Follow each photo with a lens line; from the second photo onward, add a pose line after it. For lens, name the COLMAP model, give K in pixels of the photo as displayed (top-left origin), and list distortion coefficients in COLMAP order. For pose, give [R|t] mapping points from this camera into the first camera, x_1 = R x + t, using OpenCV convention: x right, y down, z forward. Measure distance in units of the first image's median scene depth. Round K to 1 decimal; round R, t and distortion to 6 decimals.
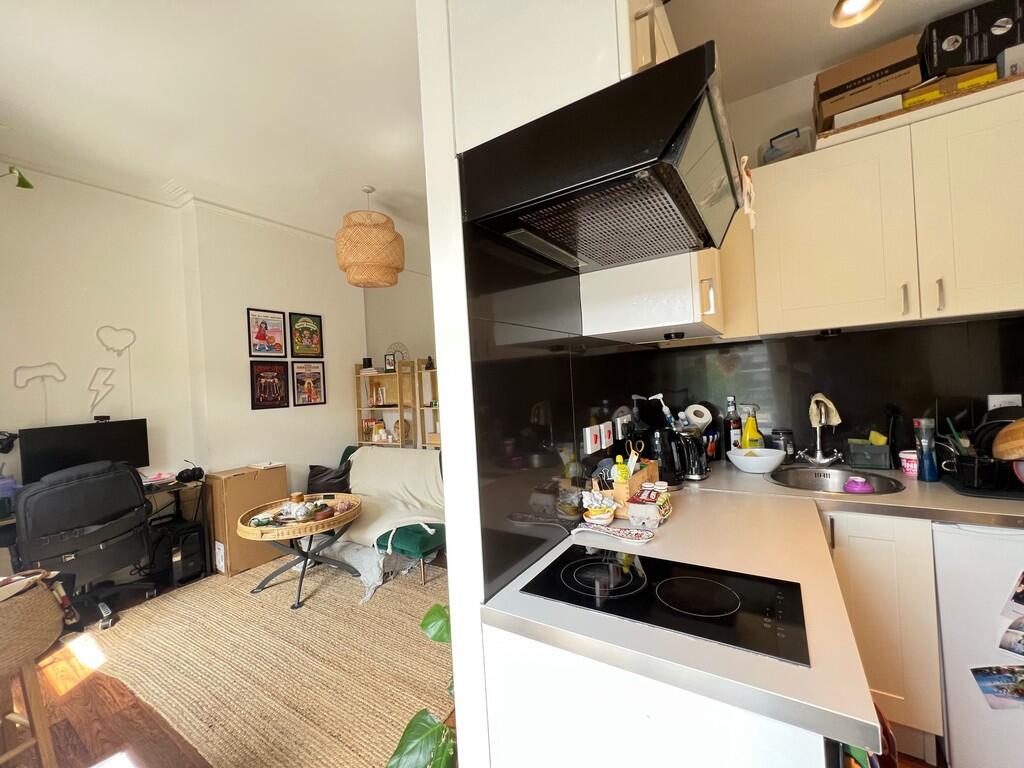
lens RADIAL K [[410.9, 0, 514.2], [0, 410.9, 382.9], [0, 0, 1]] dist [-0.004922, 0.001799]
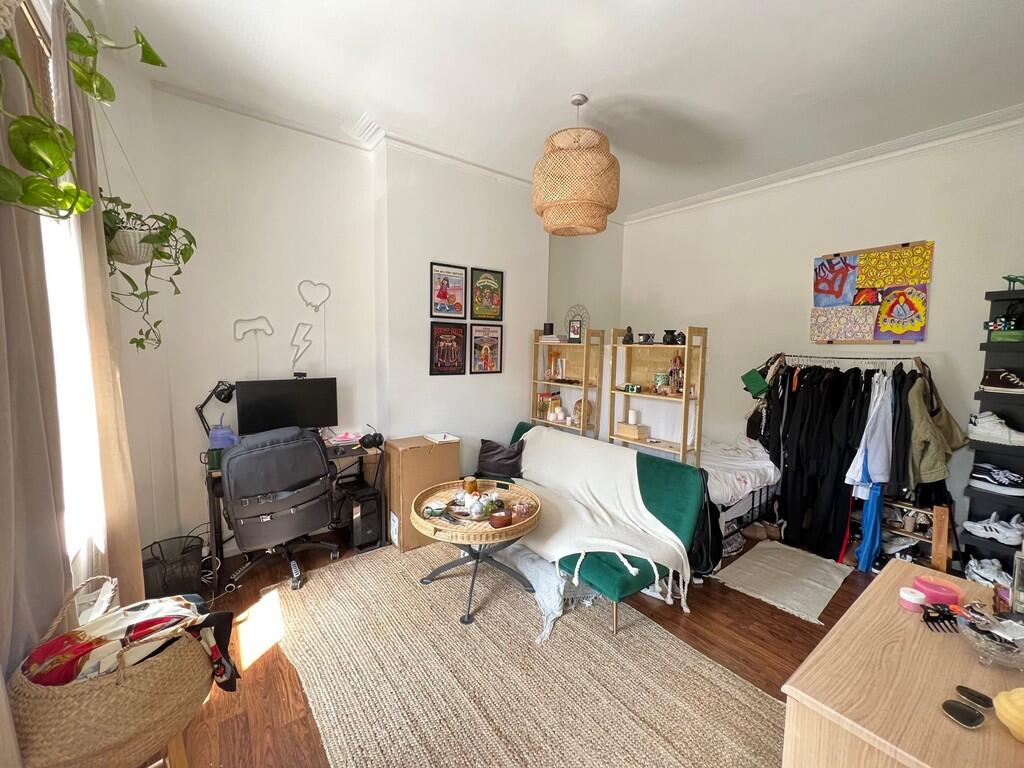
lens RADIAL K [[412.9, 0, 513.3], [0, 412.9, 383.2], [0, 0, 1]] dist [-0.006382, 0.000296]
pose [[0.932349, 0.103337, -0.346478, -0.160303], [-0.069318, 0.991598, 0.109214, -0.034942], [0.354853, -0.077809, 0.931679, 0.228209]]
